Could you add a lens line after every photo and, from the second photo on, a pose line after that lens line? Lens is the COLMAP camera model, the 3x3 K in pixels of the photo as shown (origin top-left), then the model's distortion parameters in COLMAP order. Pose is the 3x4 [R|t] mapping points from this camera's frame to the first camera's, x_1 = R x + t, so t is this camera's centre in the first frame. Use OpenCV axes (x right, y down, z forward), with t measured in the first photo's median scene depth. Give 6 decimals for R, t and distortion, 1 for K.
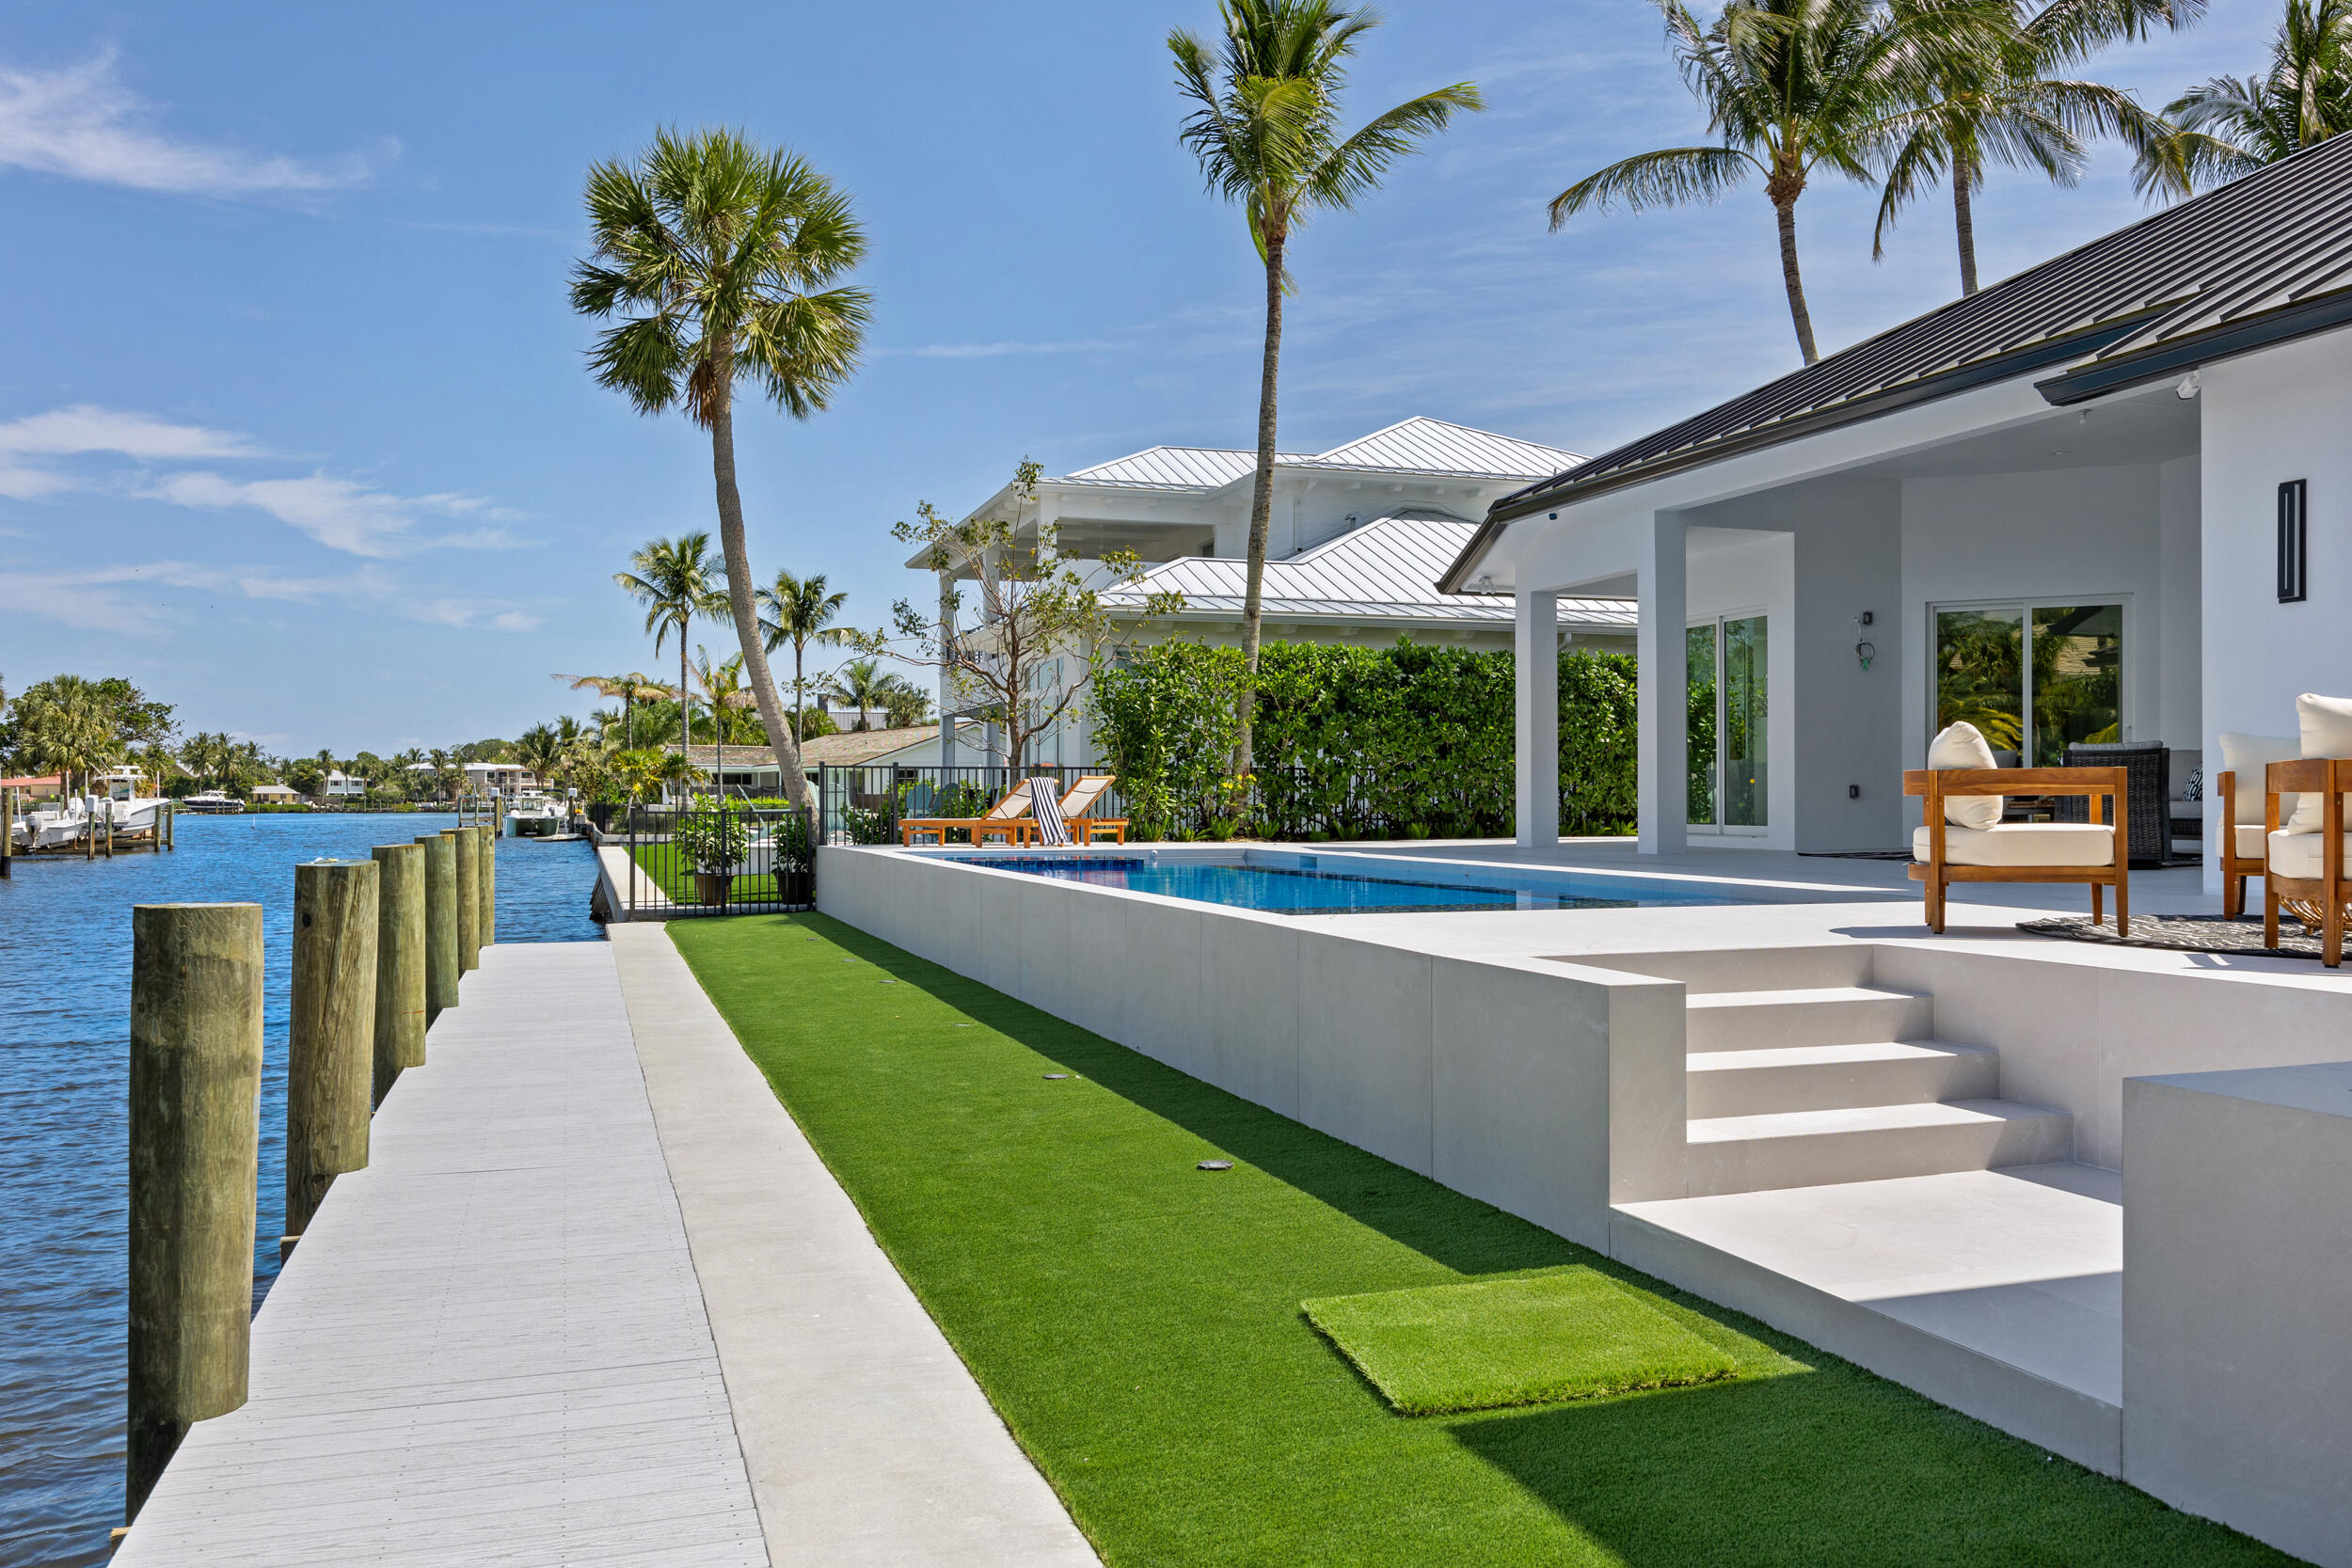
lens RADIAL K [[1846.6, 0, 1176.0], [0, 1846.6, 784.0], [0, 0, 1]] dist [-0.001288, -0.001100]
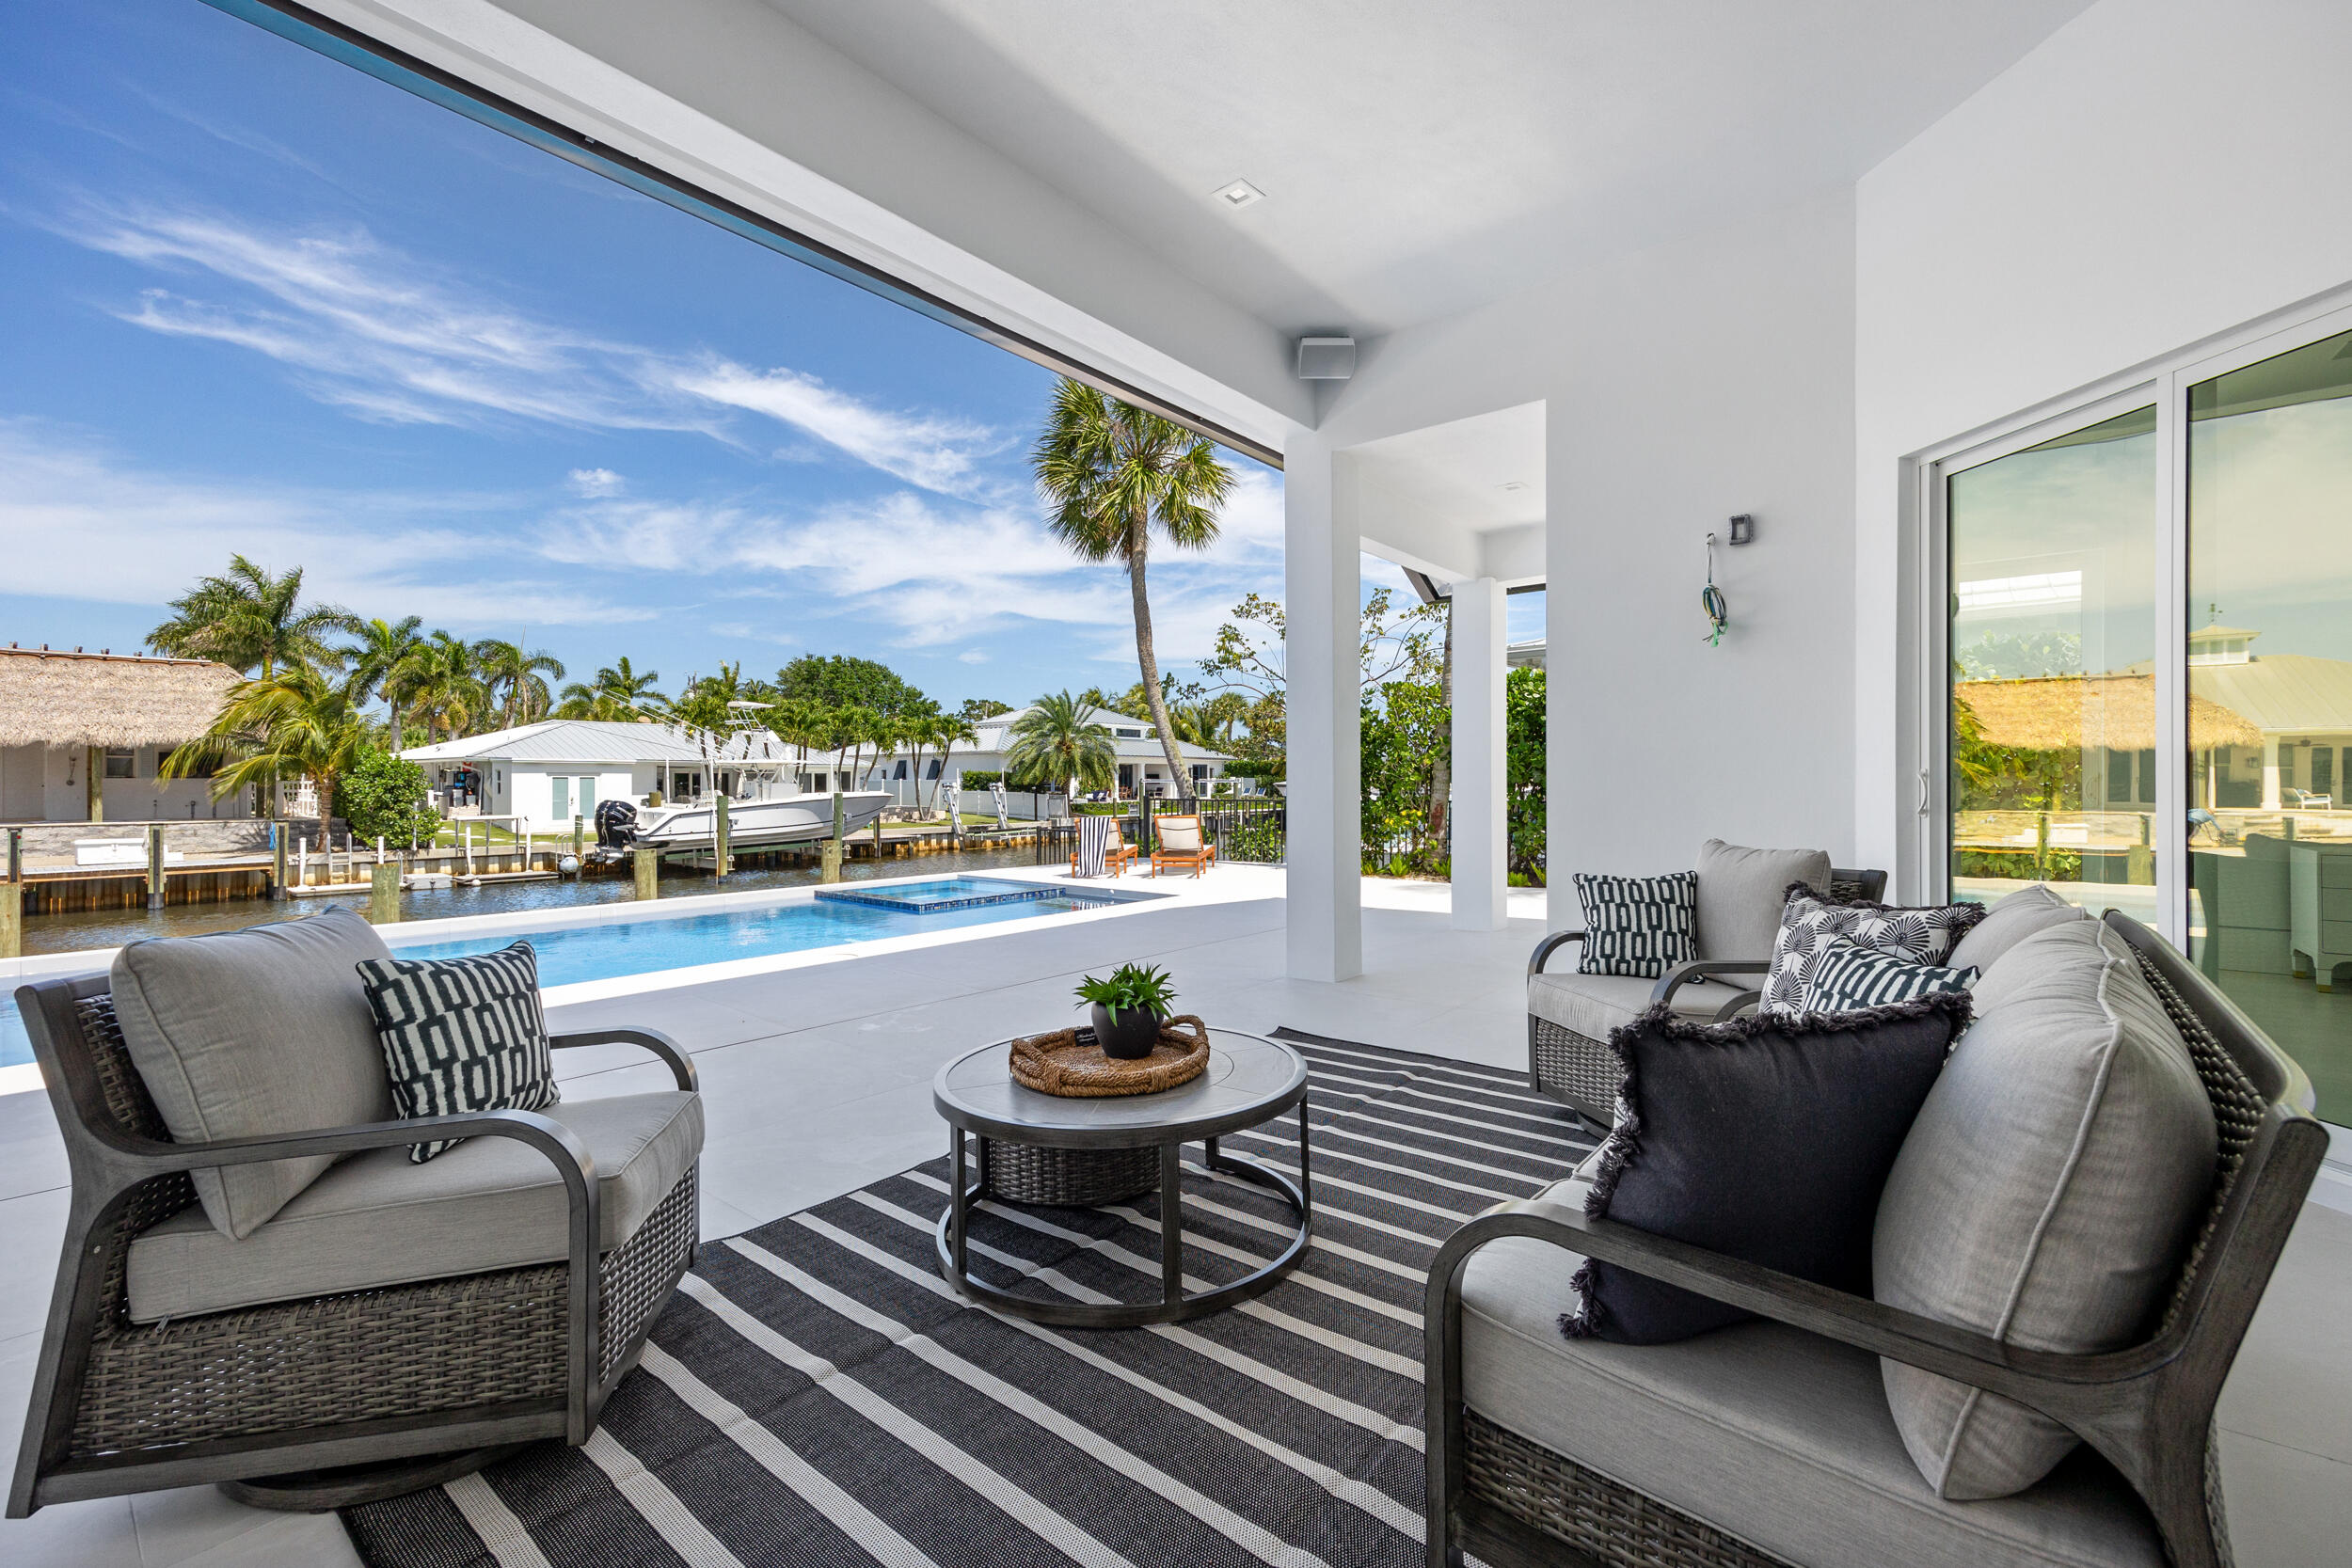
lens RADIAL K [[981.6, 0, 1183.4], [0, 981.6, 781.9], [0, 0, 1]] dist [-0.000367, -0.000201]
pose [[0.542314, -0.000837, -0.840175, 0.397234], [0.009598, 0.999940, 0.005200, -0.023678], [0.840121, -0.010884, 0.542290, 0.591072]]
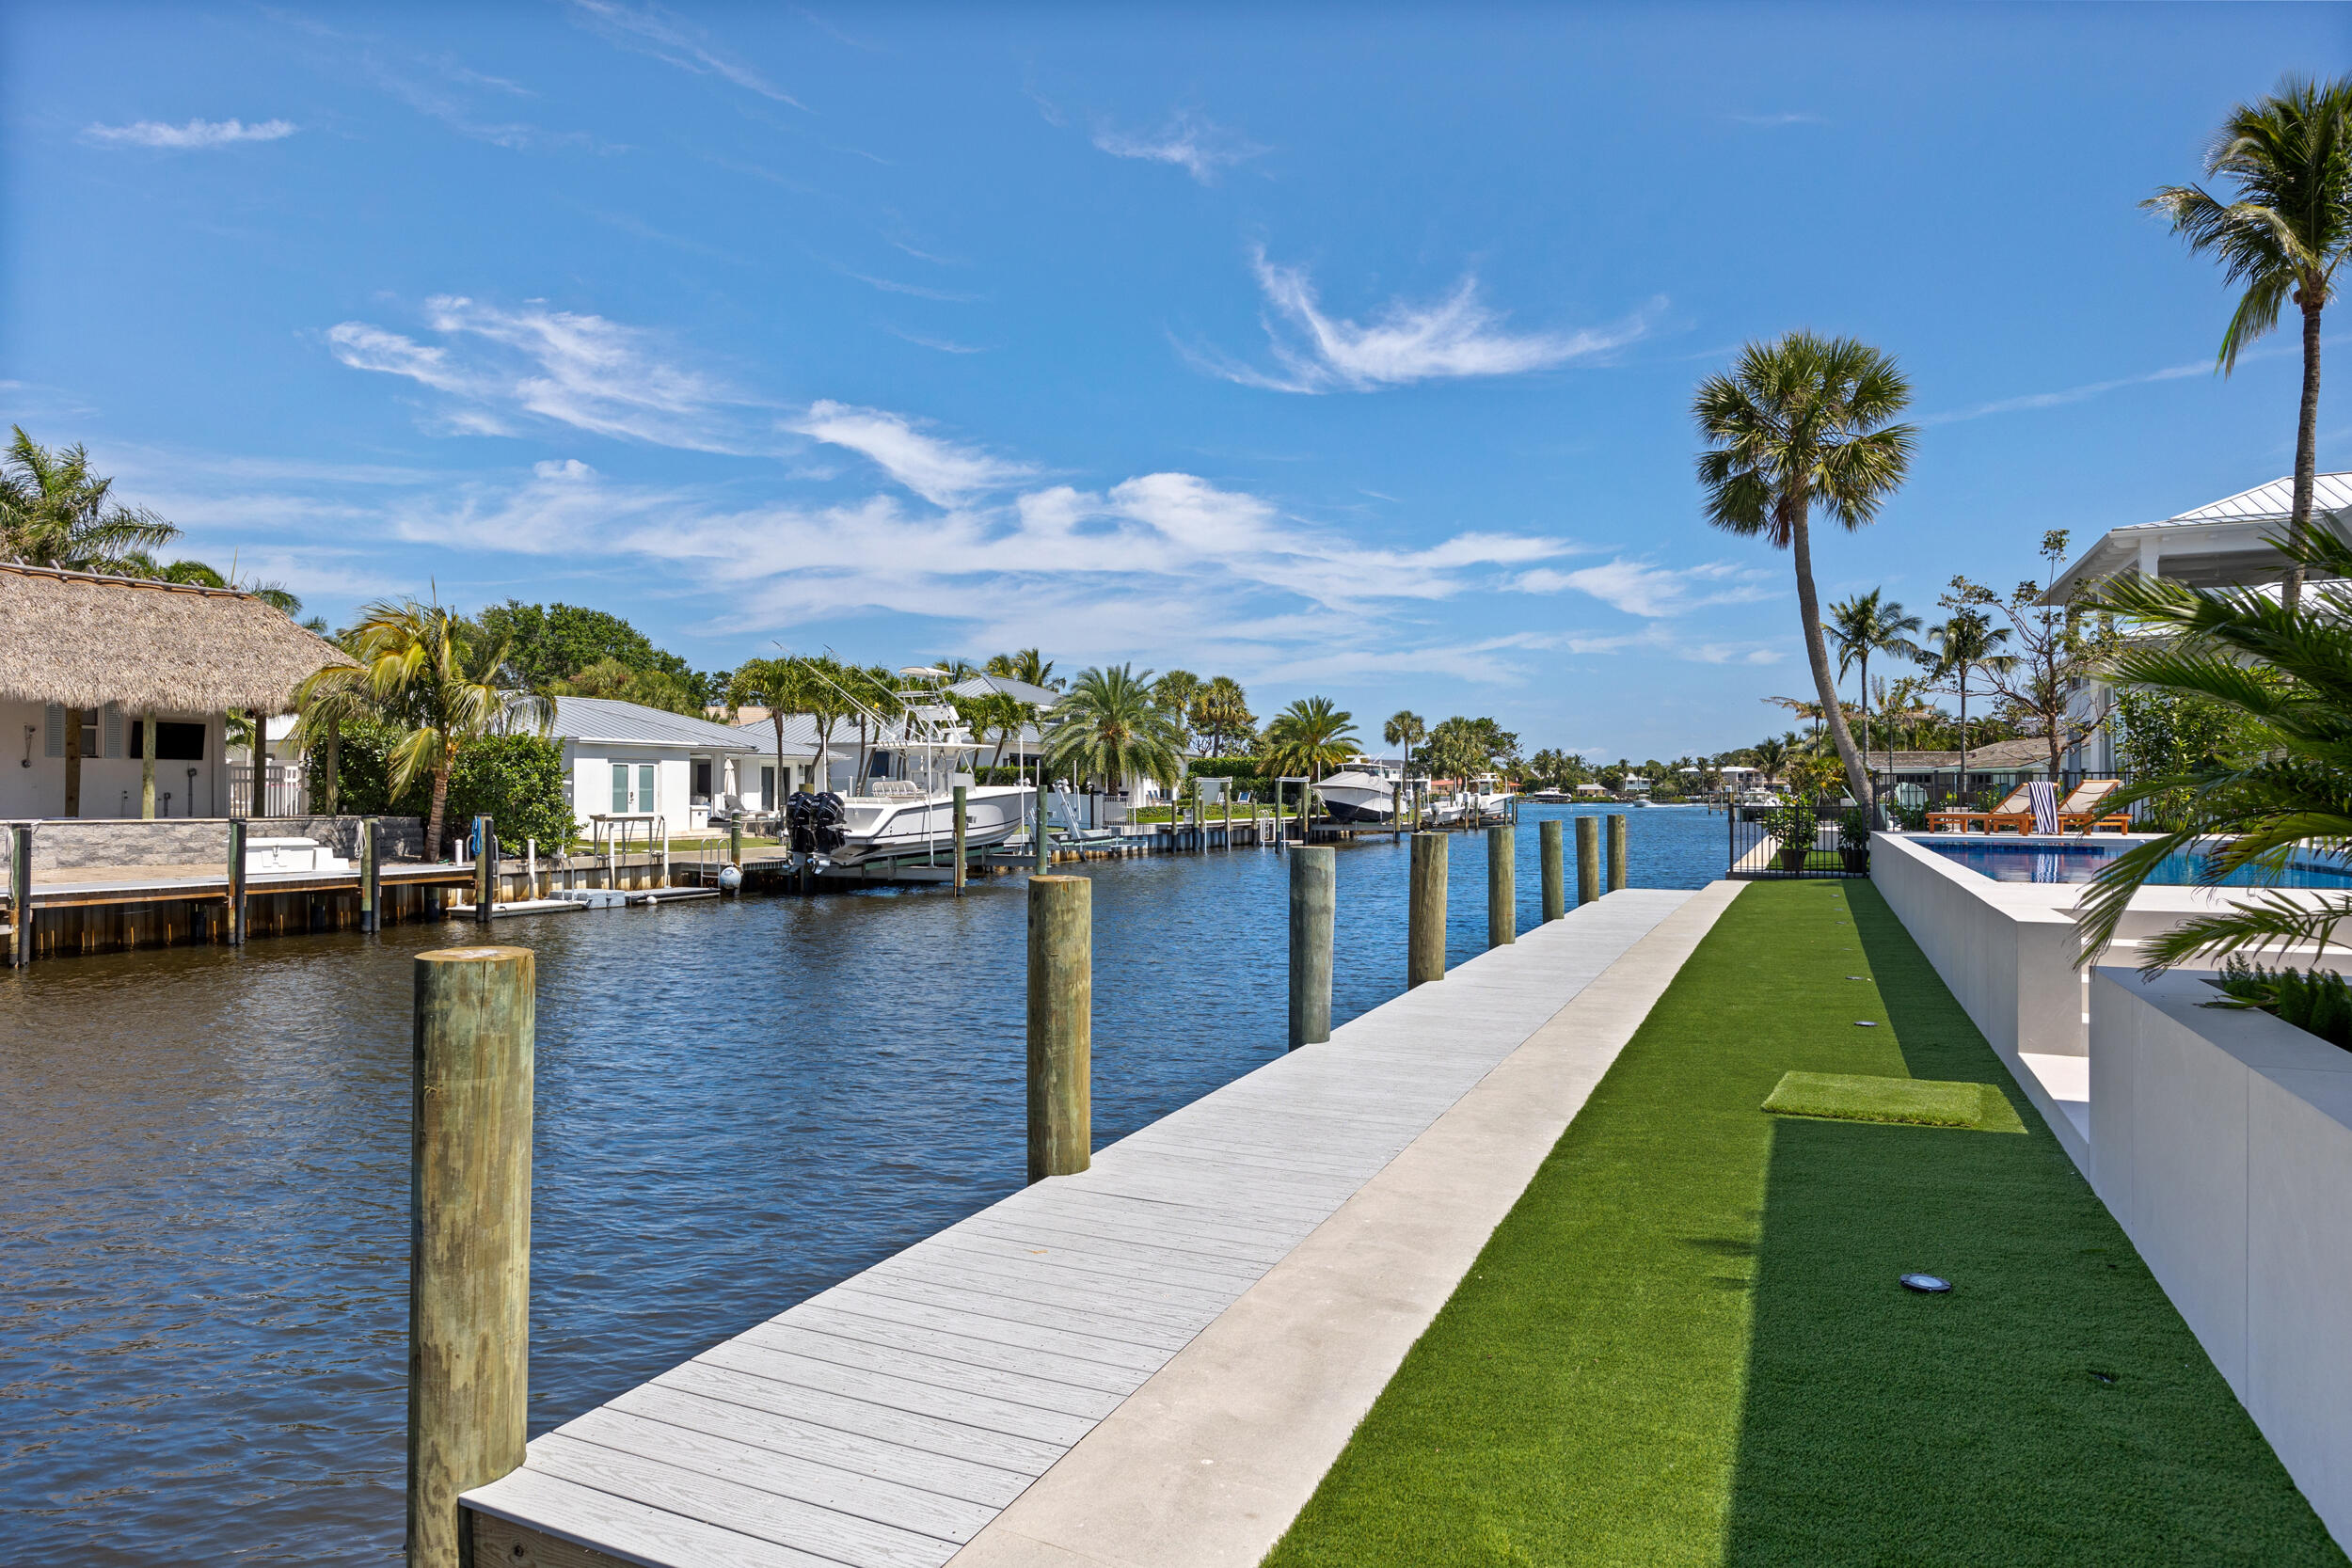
lens RADIAL K [[1349.5, 0, 1178.0], [0, 1349.5, 779.7], [0, 0, 1]] dist [-0.003605, -0.001015]
pose [[0.728403, -0.007855, -0.685103, 0.111243], [0.006773, 0.999968, -0.004264, -0.004016], [0.685115, -0.001534, 0.728433, -0.090134]]
